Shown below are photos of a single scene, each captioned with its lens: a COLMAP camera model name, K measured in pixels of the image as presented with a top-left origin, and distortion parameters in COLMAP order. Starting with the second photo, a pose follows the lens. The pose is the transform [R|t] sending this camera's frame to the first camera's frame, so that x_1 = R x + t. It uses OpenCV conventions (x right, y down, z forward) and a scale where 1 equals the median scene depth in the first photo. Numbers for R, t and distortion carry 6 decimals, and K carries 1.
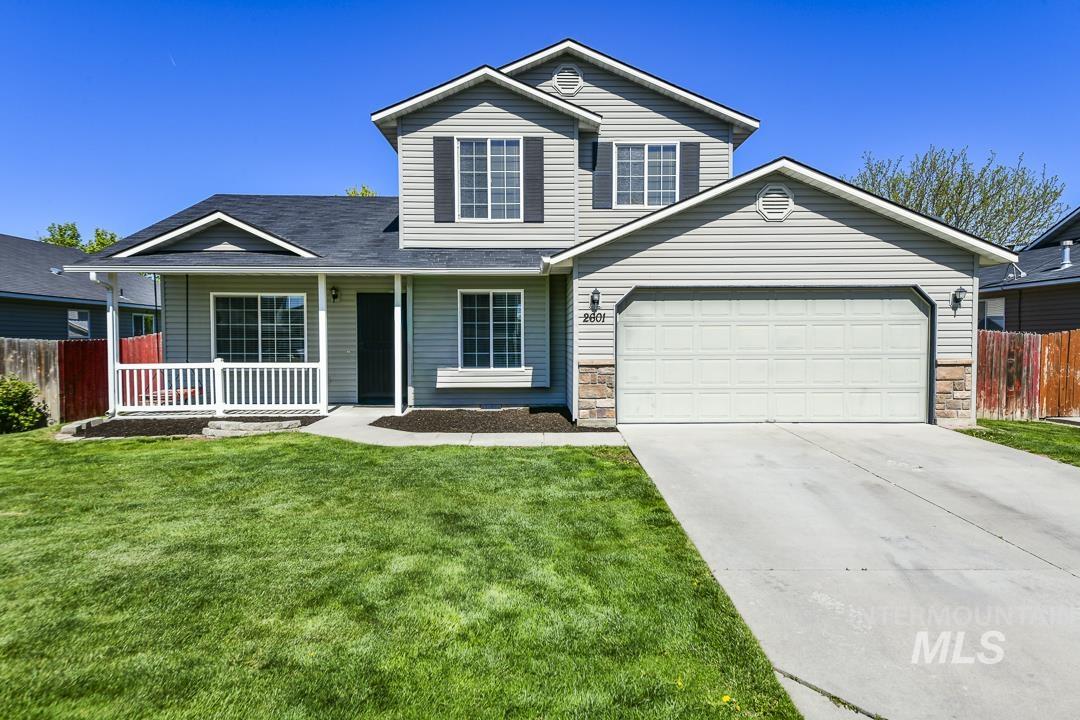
lens RADIAL K [[713.8, 0, 560.2], [0, 713.8, 364.3], [0, 0, 1]] dist [0.042063, -0.013065]
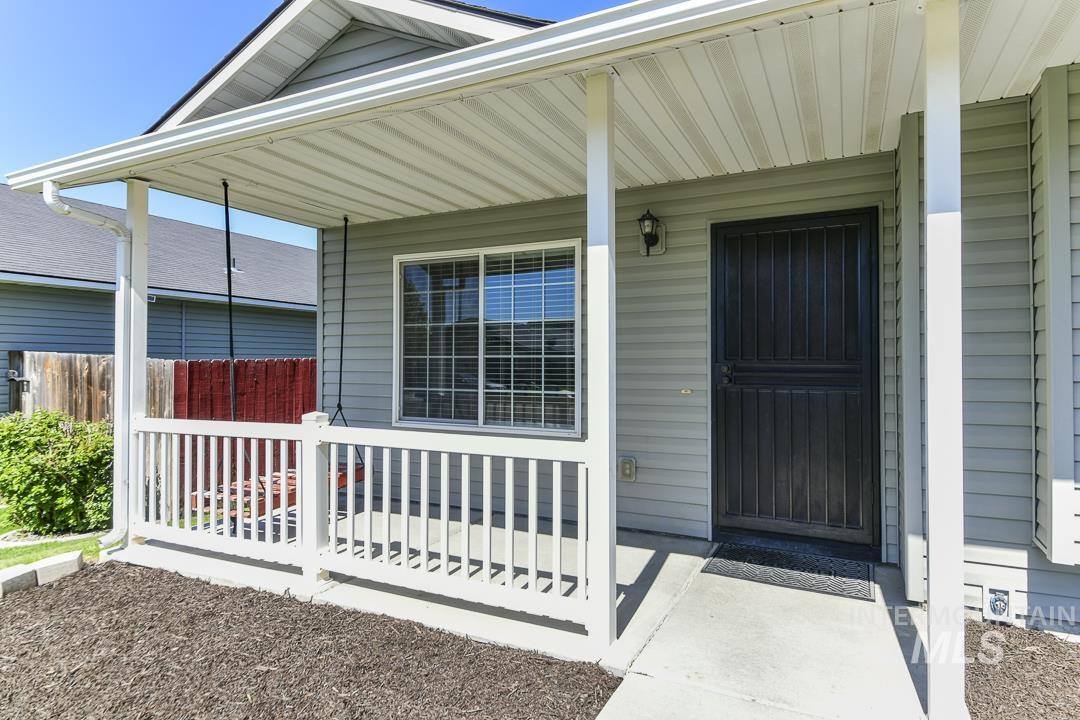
lens RADIAL K [[619.8, 0, 539.7], [0, 619.8, 352.7], [0, 0, 1]] dist [0.020493, -0.010918]
pose [[0.879112, -0.005844, -0.476580, -0.236218], [-0.018375, 0.998766, -0.046143, -0.023737], [0.476261, 0.049322, 0.877919, 0.769513]]
